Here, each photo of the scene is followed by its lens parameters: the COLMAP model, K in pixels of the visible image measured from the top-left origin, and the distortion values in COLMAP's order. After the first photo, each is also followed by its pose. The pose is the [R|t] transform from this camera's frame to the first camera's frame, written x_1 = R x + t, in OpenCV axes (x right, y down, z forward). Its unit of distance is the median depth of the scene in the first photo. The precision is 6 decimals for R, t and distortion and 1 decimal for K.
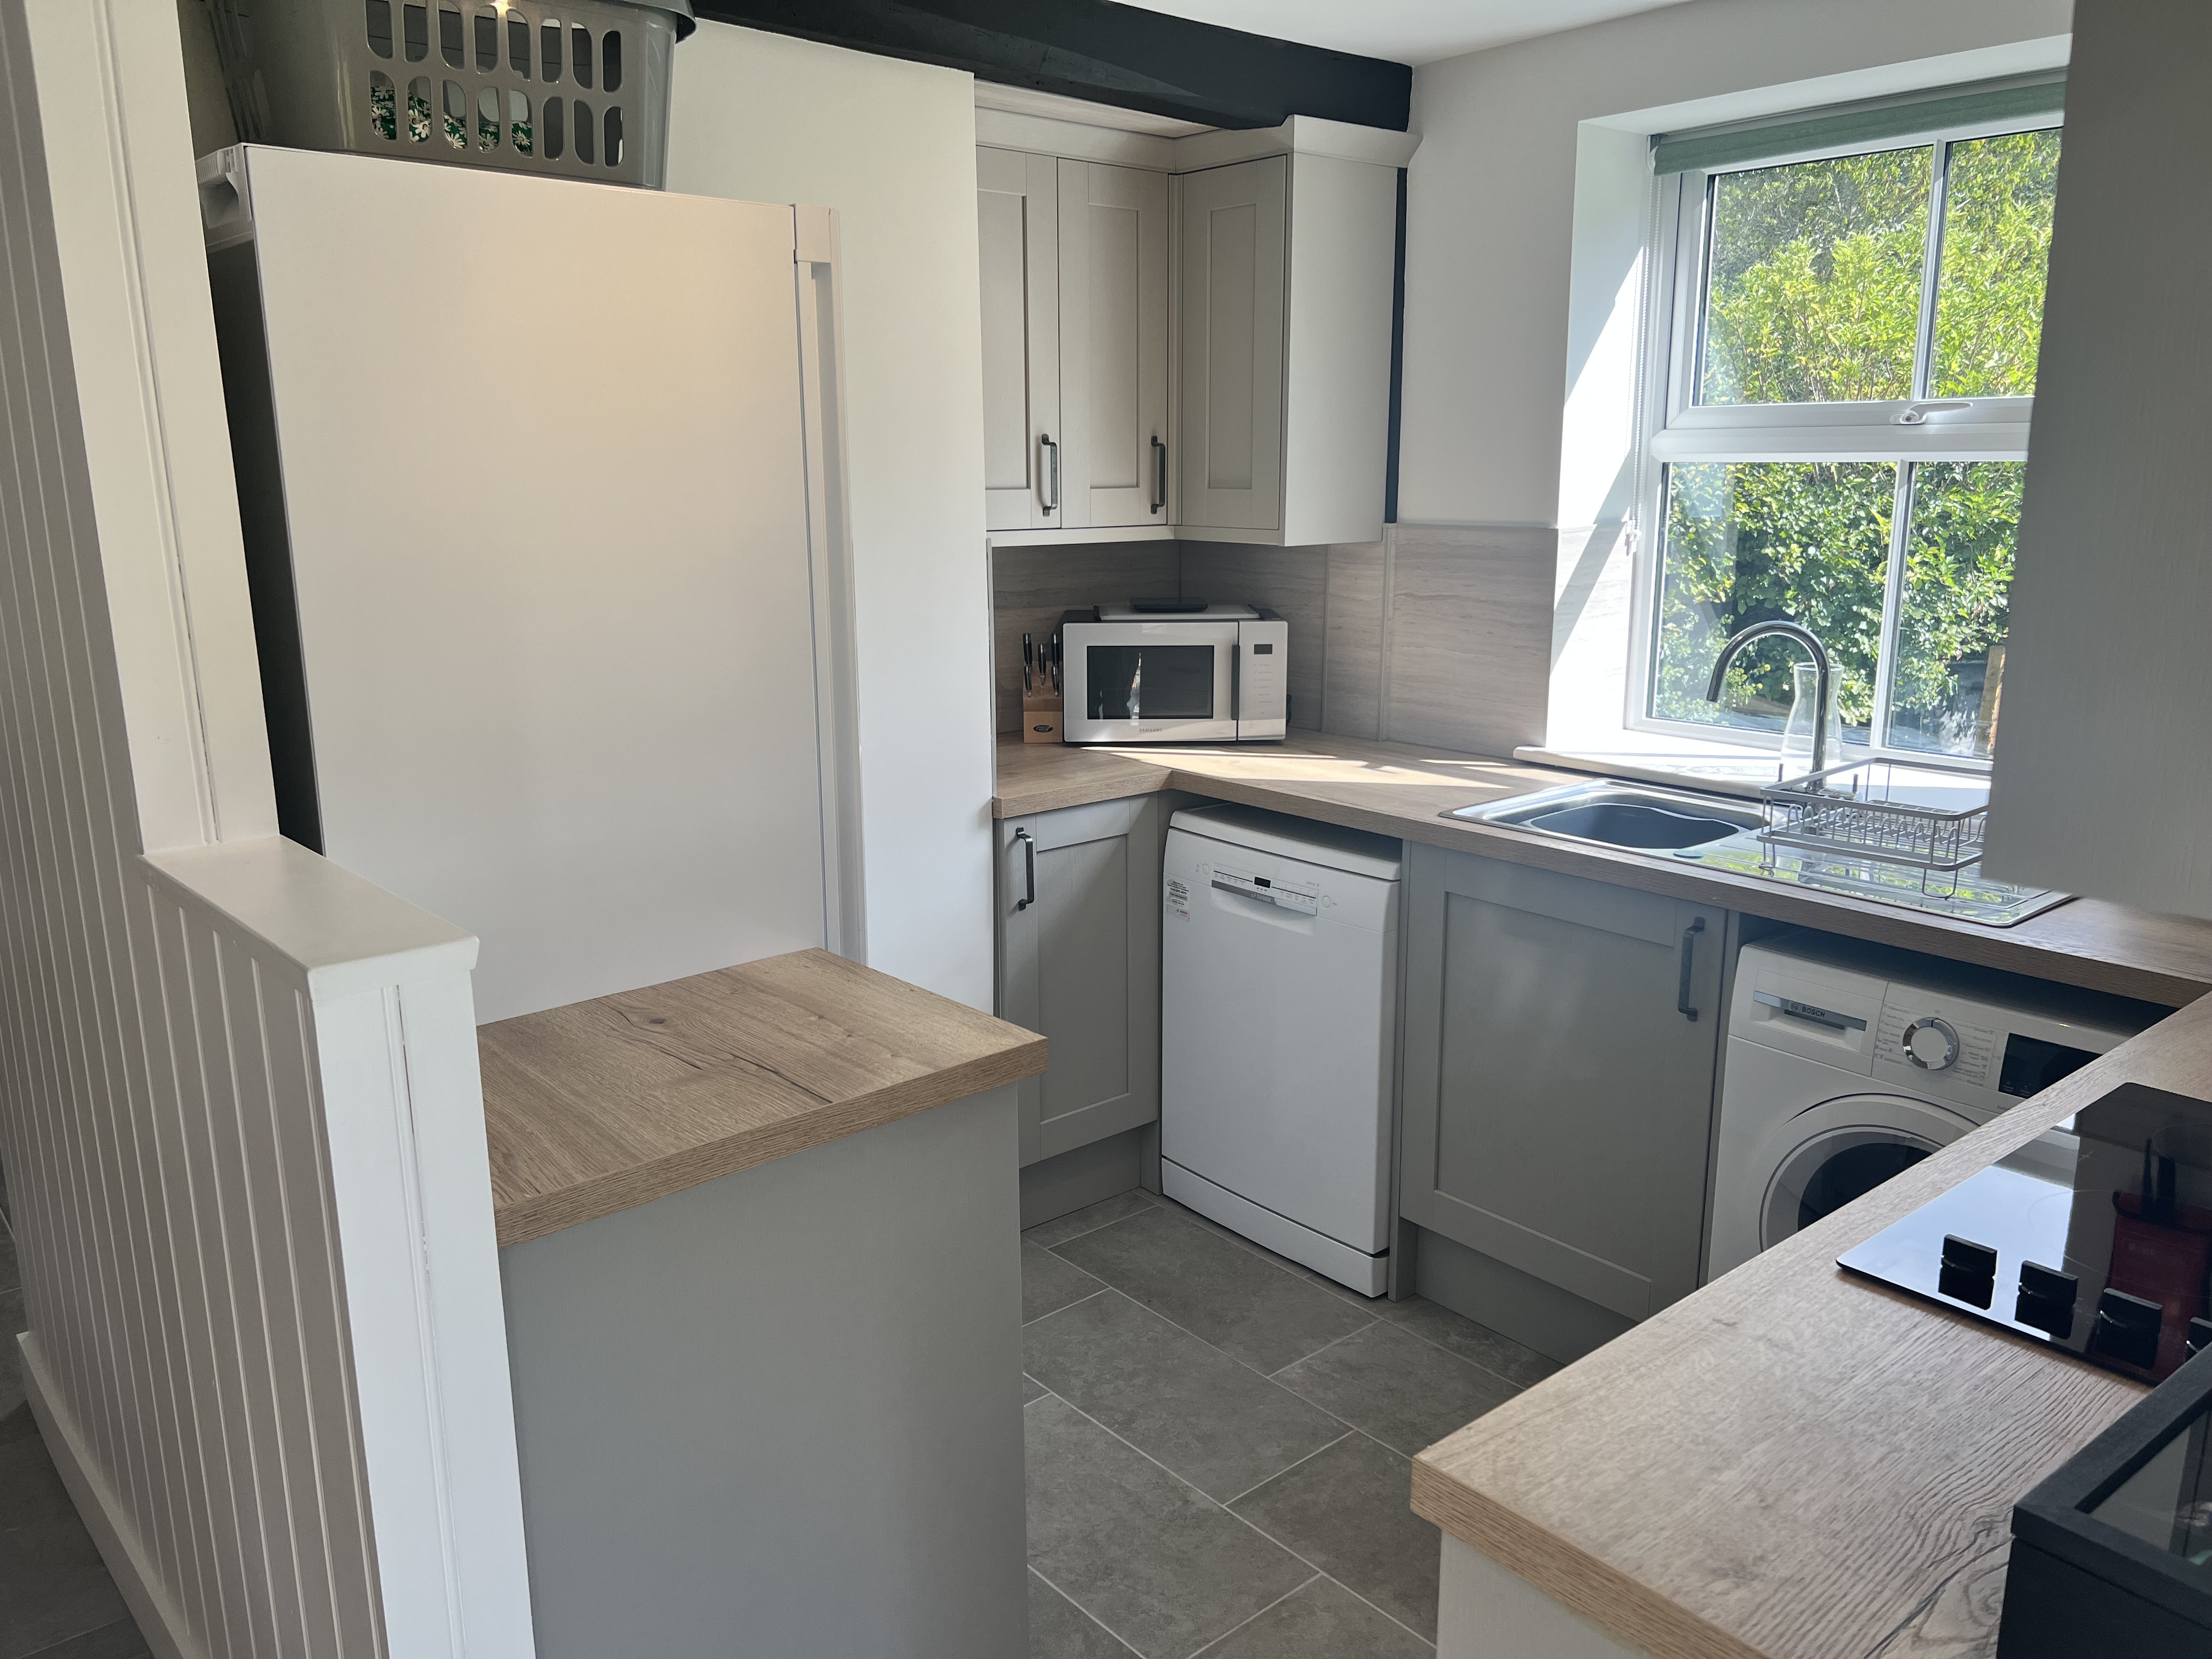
lens RADIAL K [[1664.8, 0, 1103.8], [0, 1664.8, 833.3], [0, 0, 1]] dist [0.037532, -0.016548]
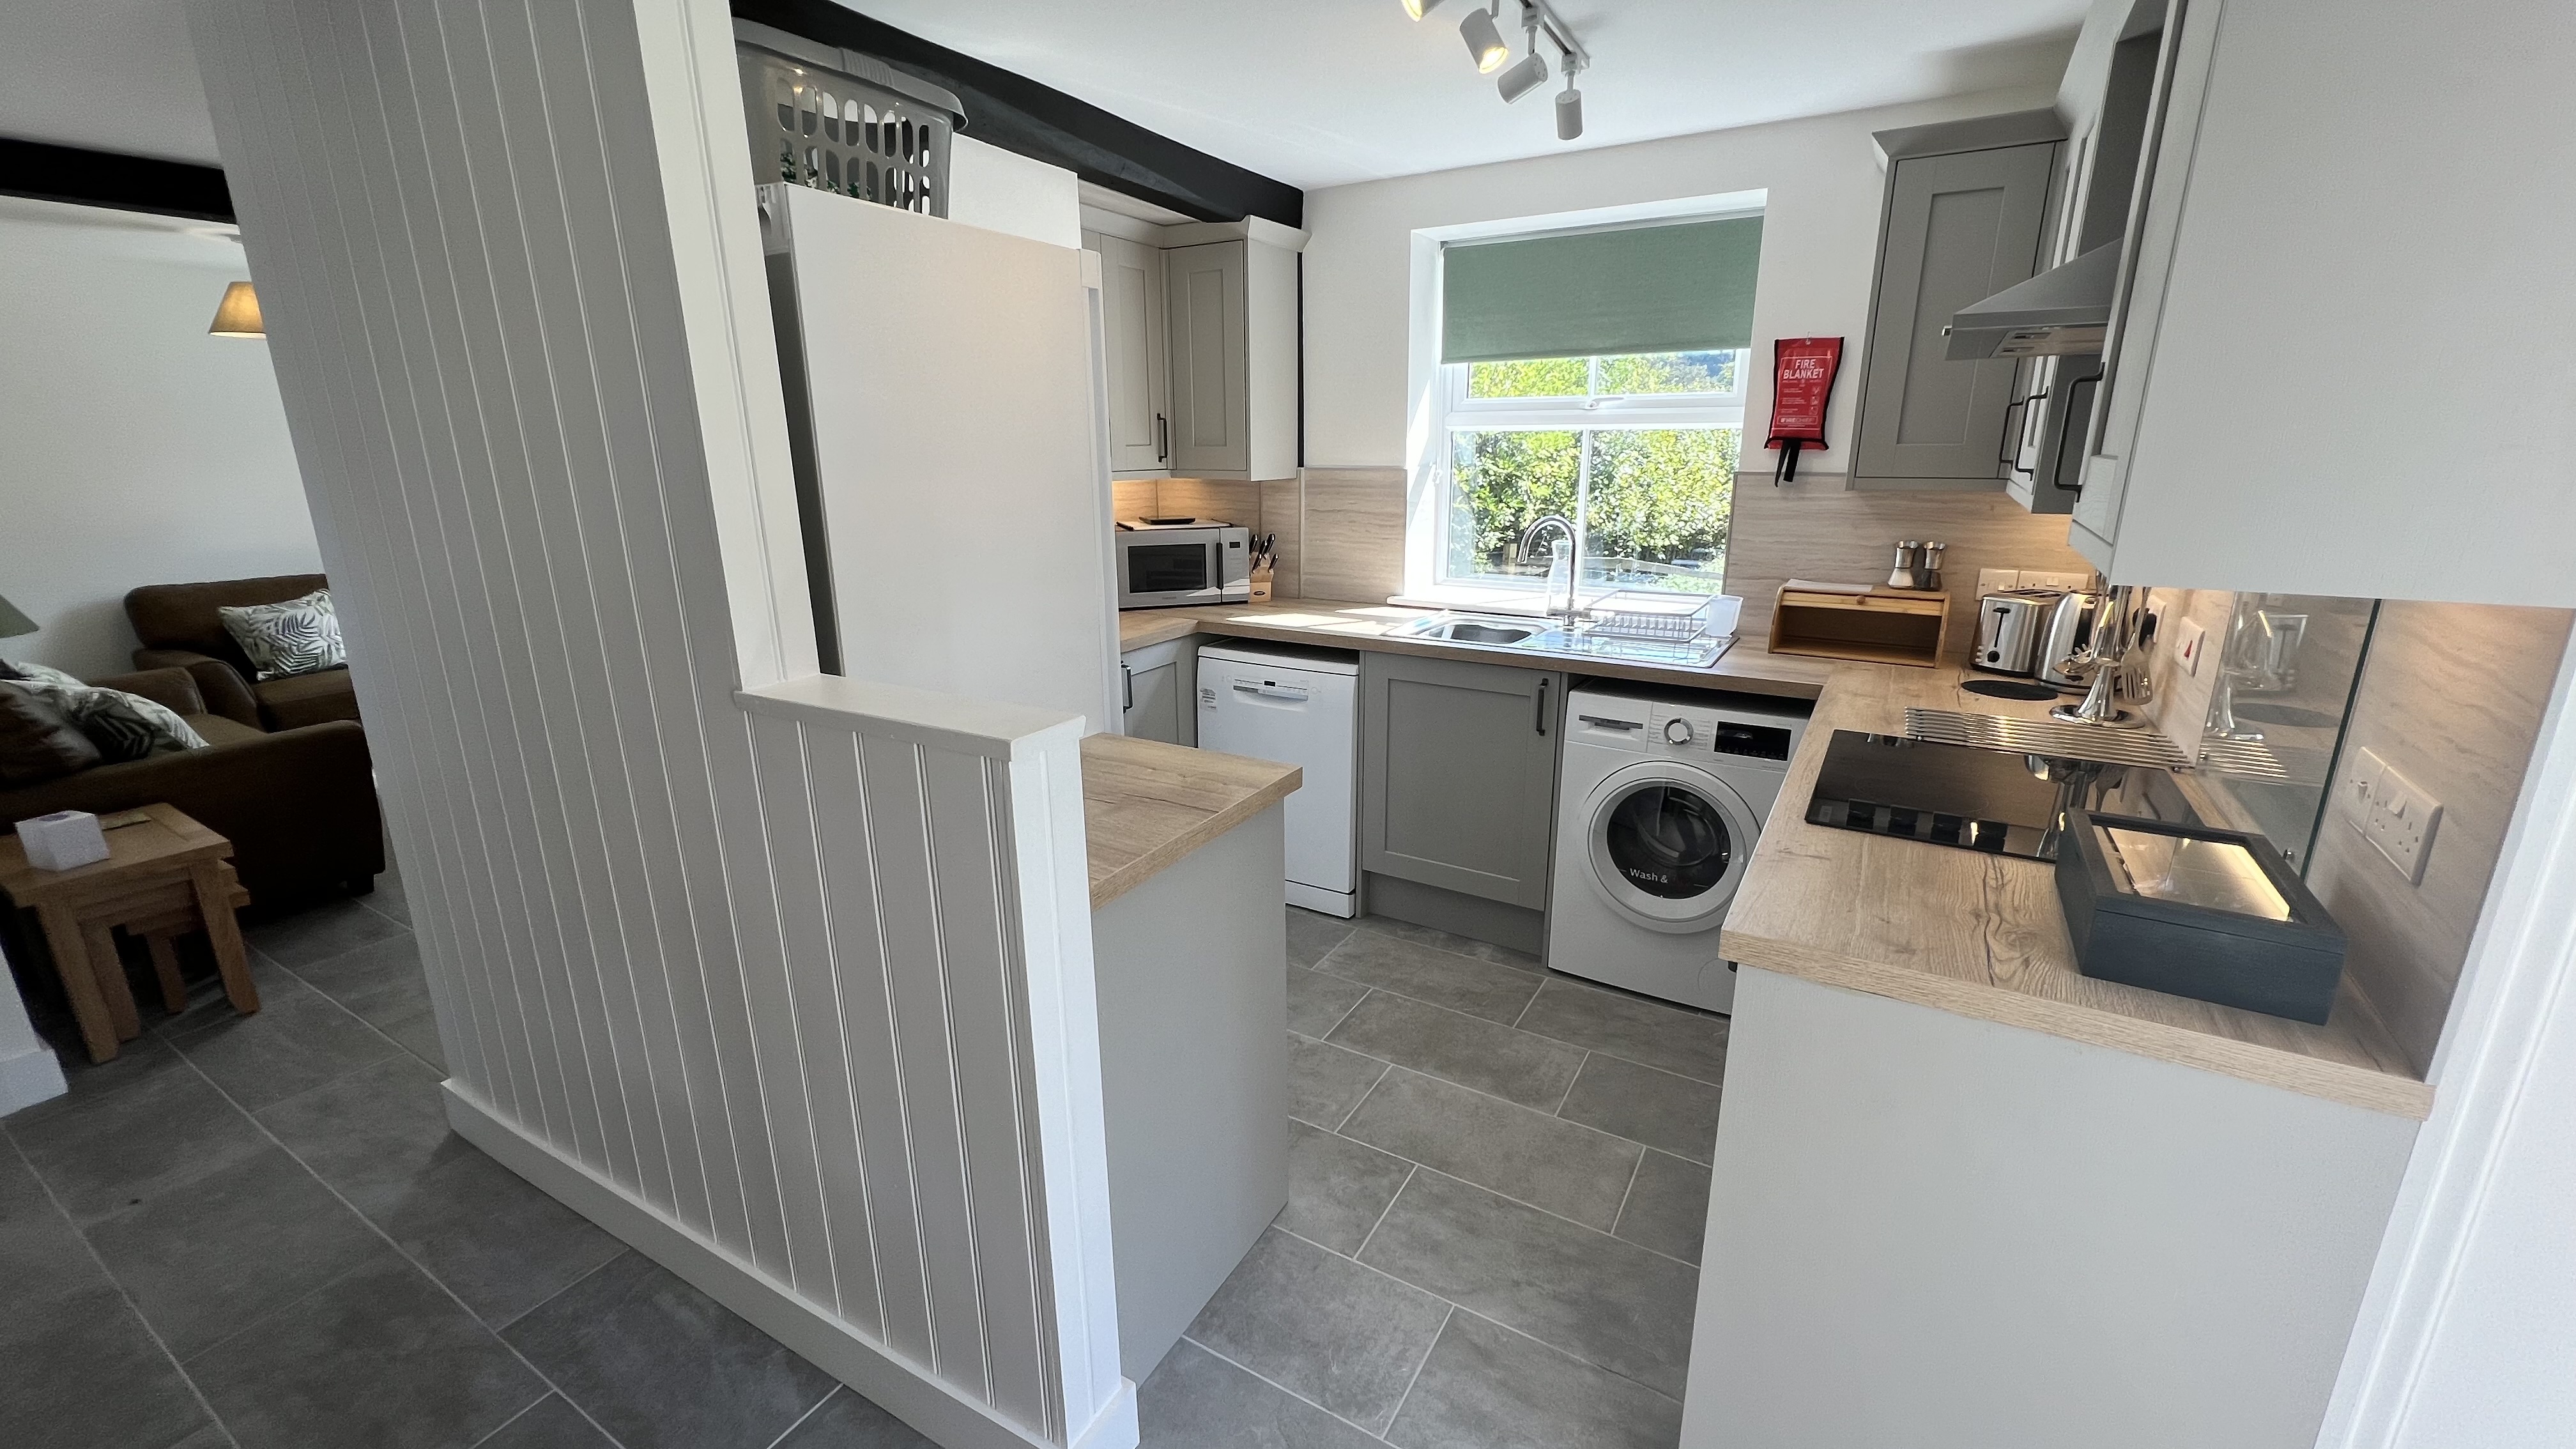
lens RADIAL K [[1029.7, 0, 1290.1], [0, 1029.7, 725.0], [0, 0, 1]] dist [-0.000766, 0.001147]
pose [[0.946650, -0.086625, 0.310404, -0.210702], [0.072036, 0.995704, 0.058179, 0.012418], [-0.314110, -0.032715, 0.948823, 0.015765]]
